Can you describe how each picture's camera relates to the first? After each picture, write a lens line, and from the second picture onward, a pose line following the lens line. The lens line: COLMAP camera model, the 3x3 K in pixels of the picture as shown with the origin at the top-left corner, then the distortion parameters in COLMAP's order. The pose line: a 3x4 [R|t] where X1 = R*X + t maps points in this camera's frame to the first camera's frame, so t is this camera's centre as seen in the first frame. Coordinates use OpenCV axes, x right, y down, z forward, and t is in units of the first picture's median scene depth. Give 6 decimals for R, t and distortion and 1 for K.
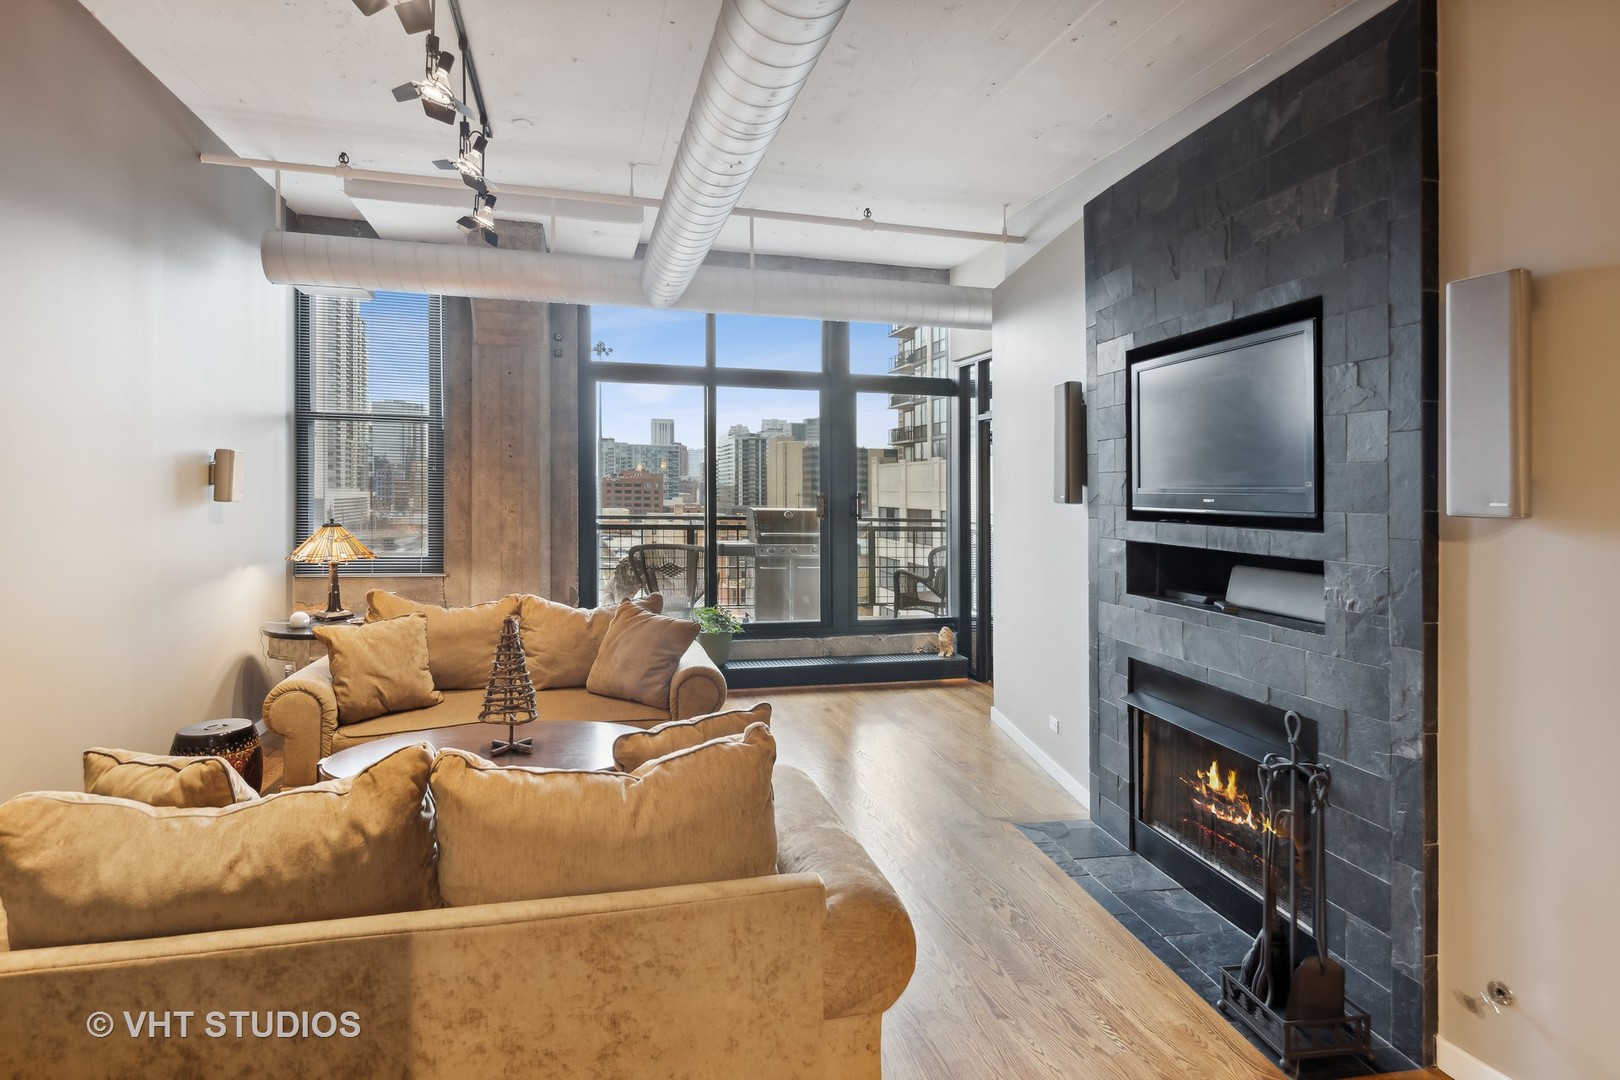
lens RADIAL K [[820.5, 0, 768.8], [0, 820.5, 505.3], [0, 0, 1]] dist [-0.004834, -0.000435]
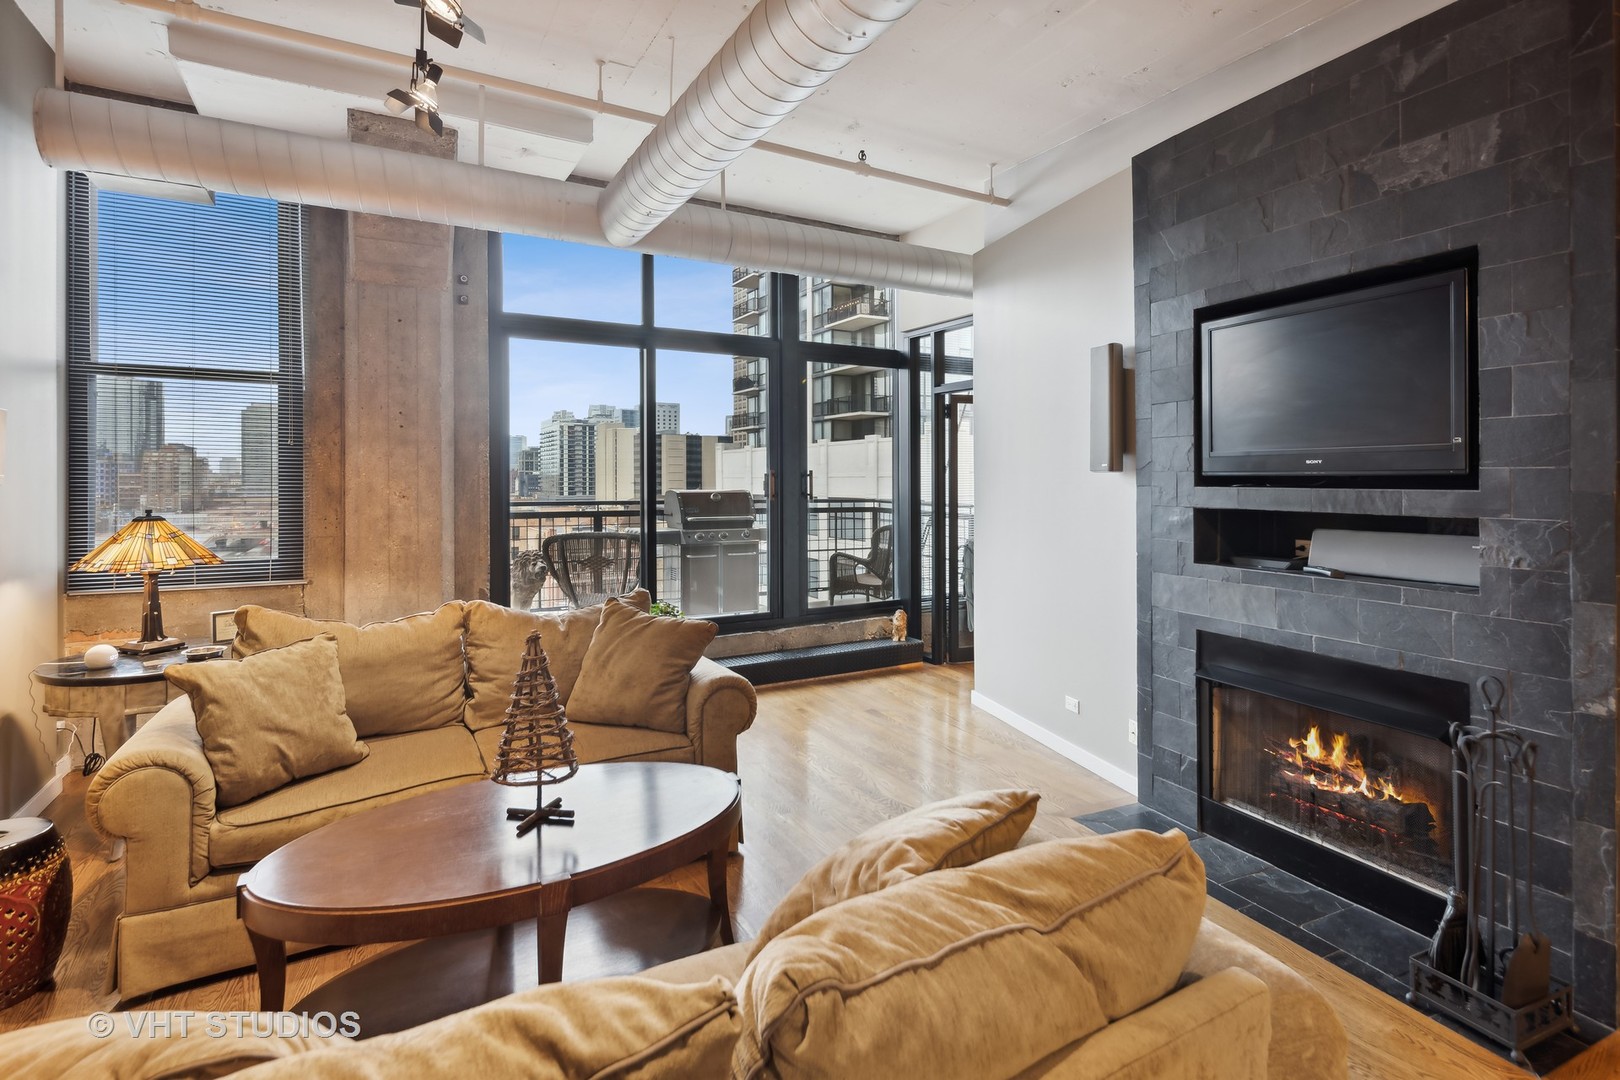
lens RADIAL K [[818.2, 0, 848.8], [0, 818.2, 485.2], [0, 0, 1]] dist [0.000867, -0.001027]
pose [[0.955351, -0.015291, 0.295079, -0.195988], [0.017892, 0.999821, -0.006118, 0.012848], [-0.294933, 0.011125, 0.955453, 0.175941]]
